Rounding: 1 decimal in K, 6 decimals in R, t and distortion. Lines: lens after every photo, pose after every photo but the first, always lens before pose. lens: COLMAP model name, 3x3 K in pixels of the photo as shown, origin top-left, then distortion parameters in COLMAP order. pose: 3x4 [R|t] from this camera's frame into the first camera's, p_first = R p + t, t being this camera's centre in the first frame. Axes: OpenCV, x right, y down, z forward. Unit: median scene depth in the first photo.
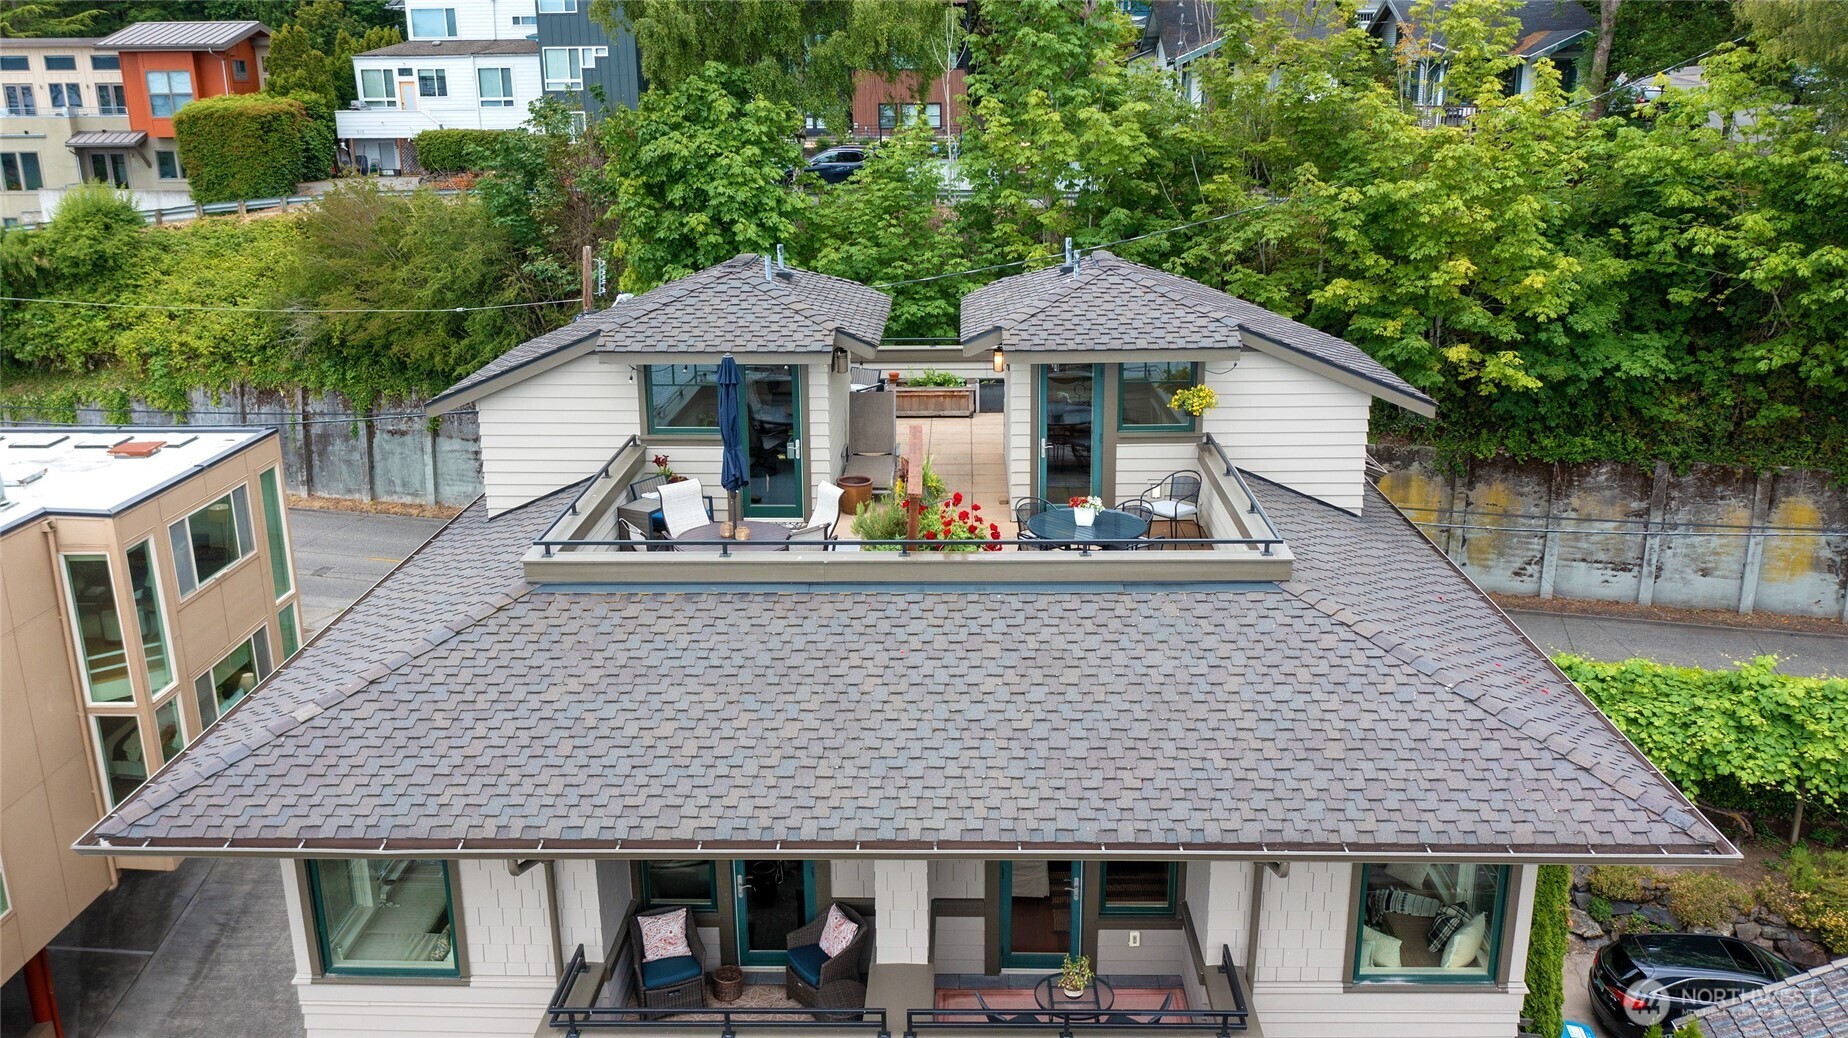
lens RADIAL K [[1426.2, 0, 924.0], [0, 1426.2, 519.0], [0, 0, 1]] dist [0.001211, 0.003944]
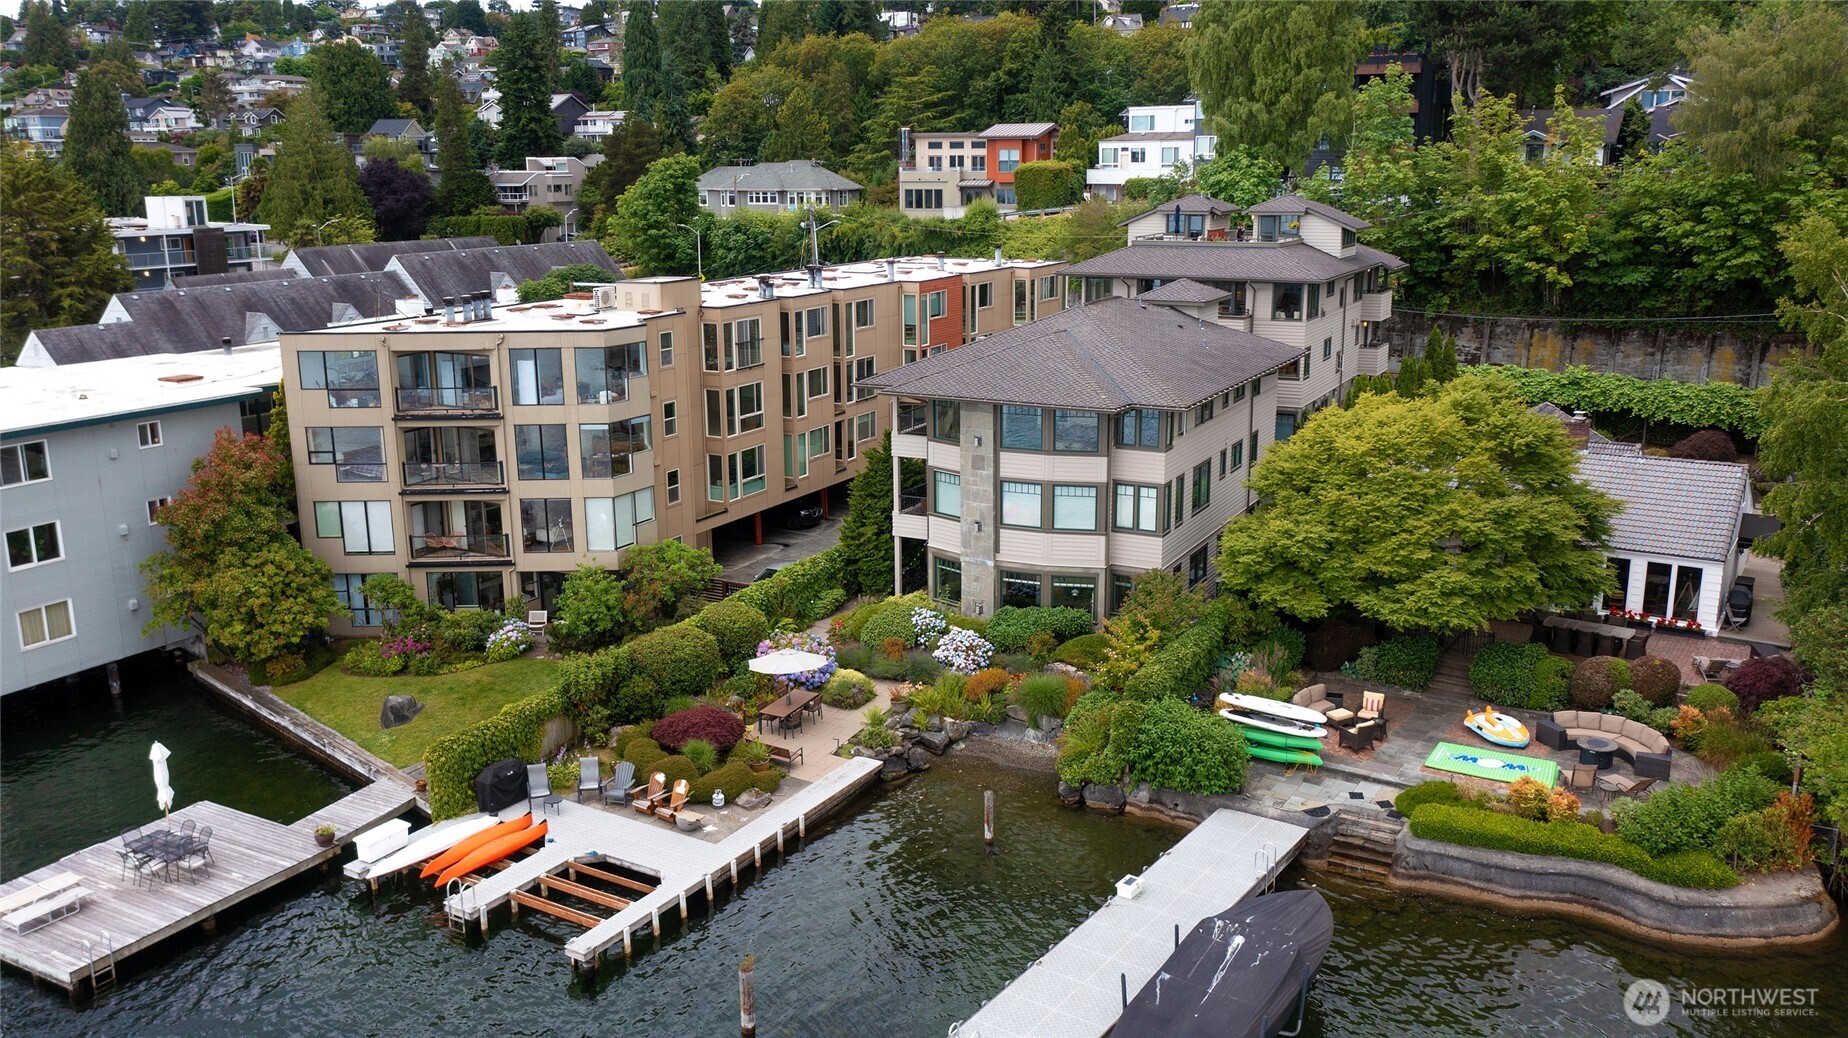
lens RADIAL K [[1462.3, 0, 924.0], [0, 1462.3, 519.0], [0, 0, 1]] dist [-0.015436, 0.006066]
pose [[0.892224, 0.110176, -0.437948, 0.336729], [-0.135402, 0.990431, -0.026685, 0.290717], [0.430817, 0.083108, 0.898604, -0.910578]]
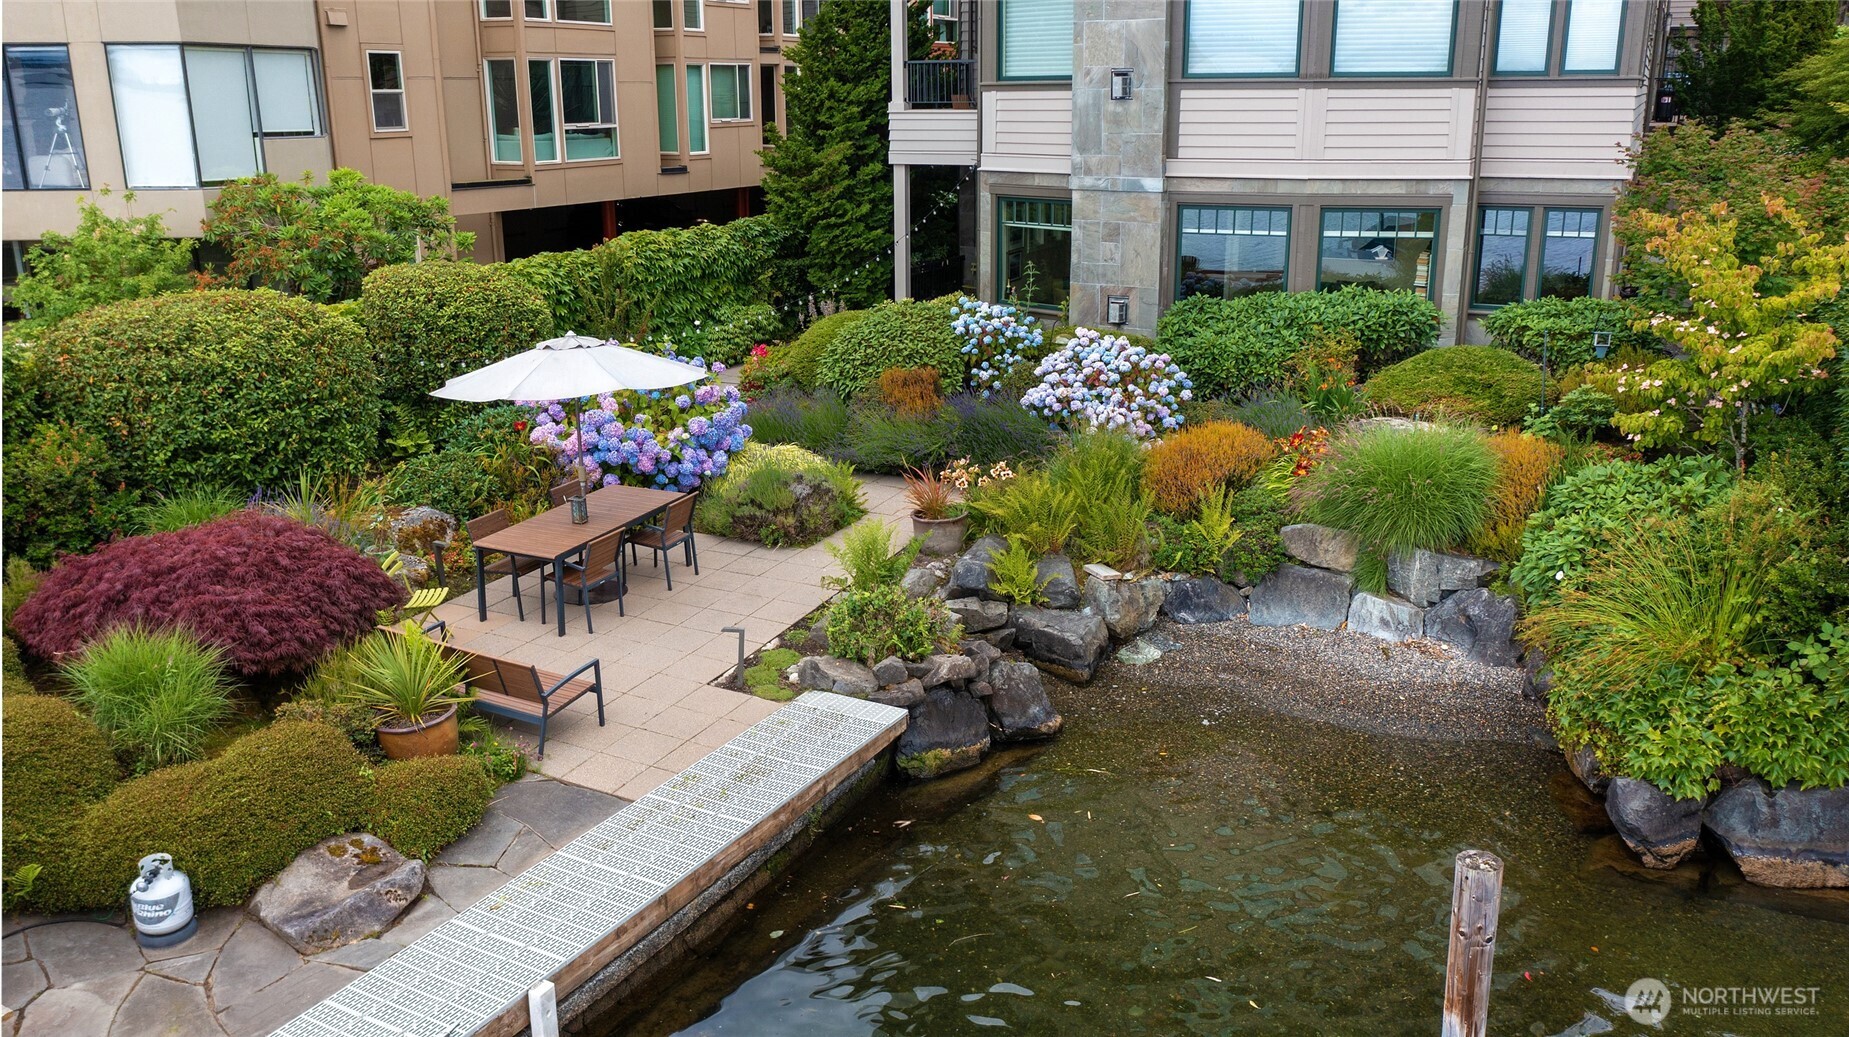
lens RADIAL K [[1463.1, 0, 924.5], [0, 1463.1, 518.5], [0, 0, 1]] dist [-0.015436, 0.006066]
pose [[0.907758, 0.120279, -0.401882, 0.083168], [-0.126246, 0.991930, 0.011714, 0.368126], [0.400048, 0.040103, 0.915617, -0.419858]]
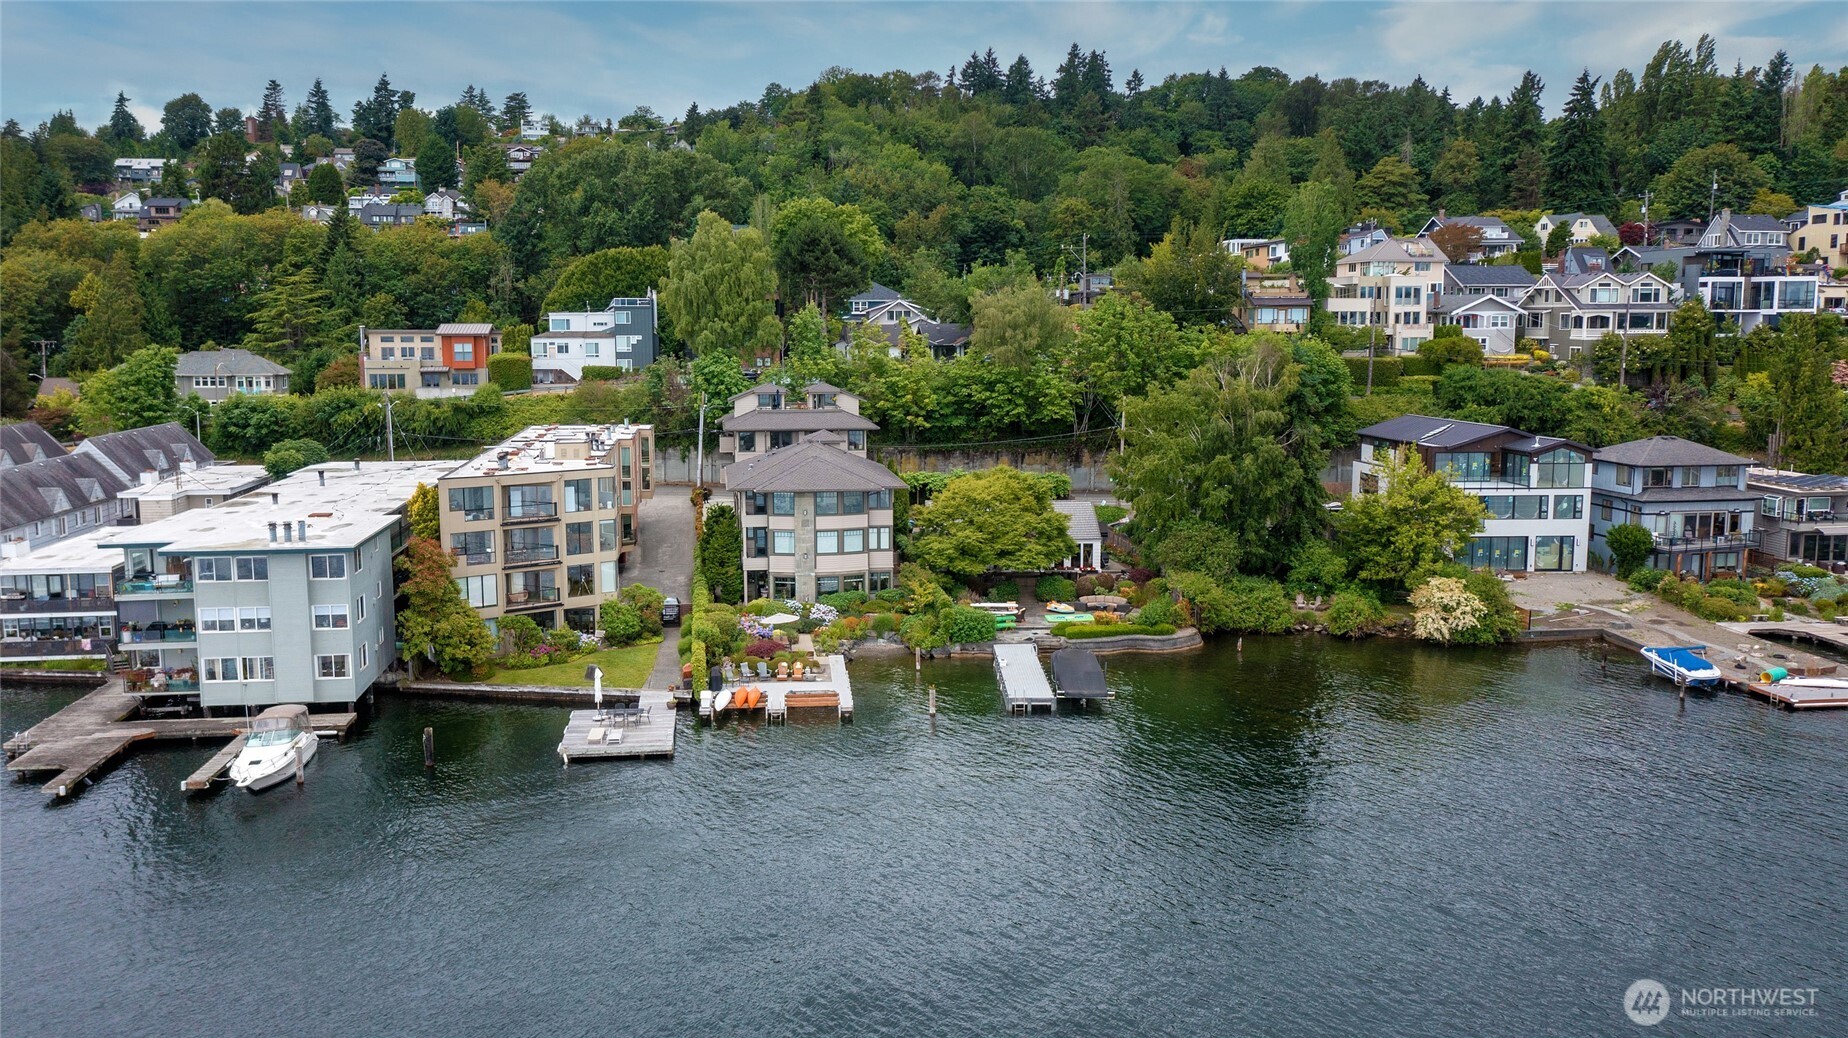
lens RADIAL K [[1462.3, 0, 924.0], [0, 1462.3, 519.0], [0, 0, 1]] dist [-0.015436, 0.006066]
pose [[0.986439, -0.011725, 0.163706, -0.169297], [0.039021, 0.985598, -0.164541, 0.516159], [-0.159419, 0.168697, 0.972690, -1.825090]]
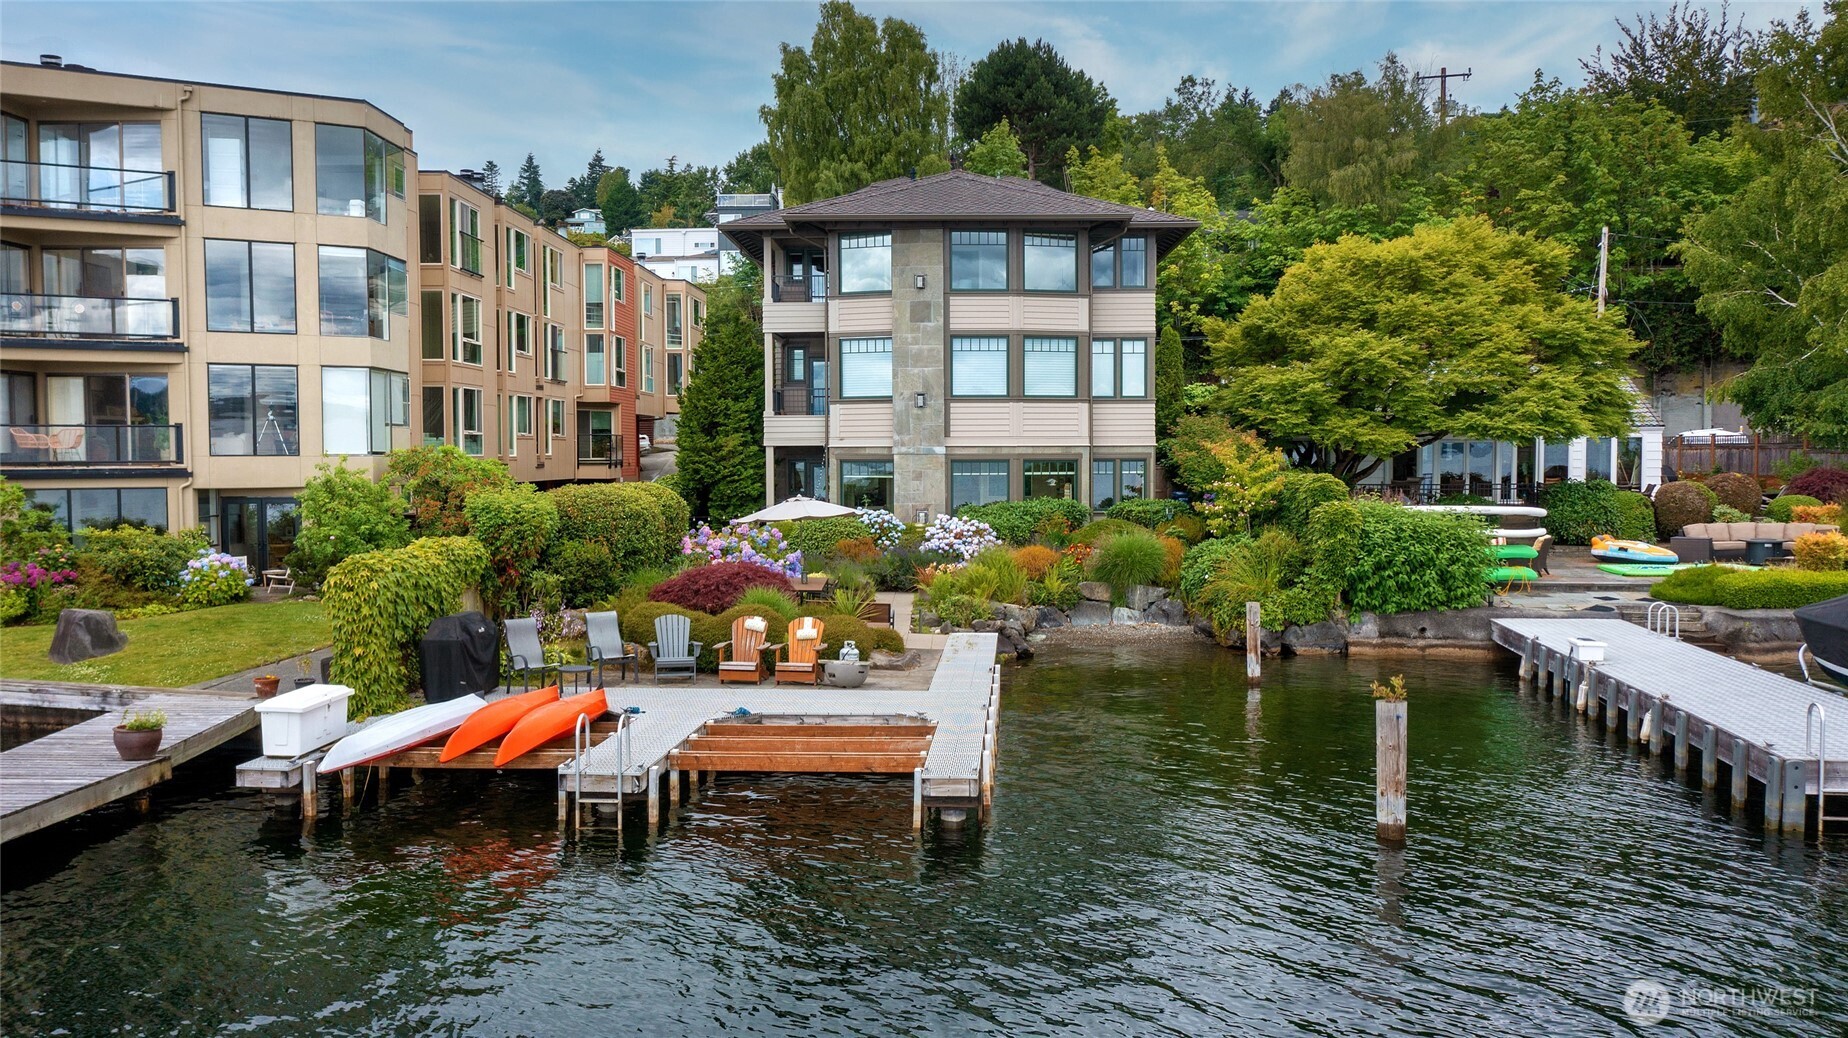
lens RADIAL K [[1462.3, 0, 924.0], [0, 1462.3, 519.0], [0, 0, 1]] dist [-0.015436, 0.006066]
pose [[0.999981, 0.005755, 0.002319, -0.023133], [-0.004980, 0.967406, -0.253182, 0.483909], [-0.003700, 0.253165, 0.967416, -0.715842]]
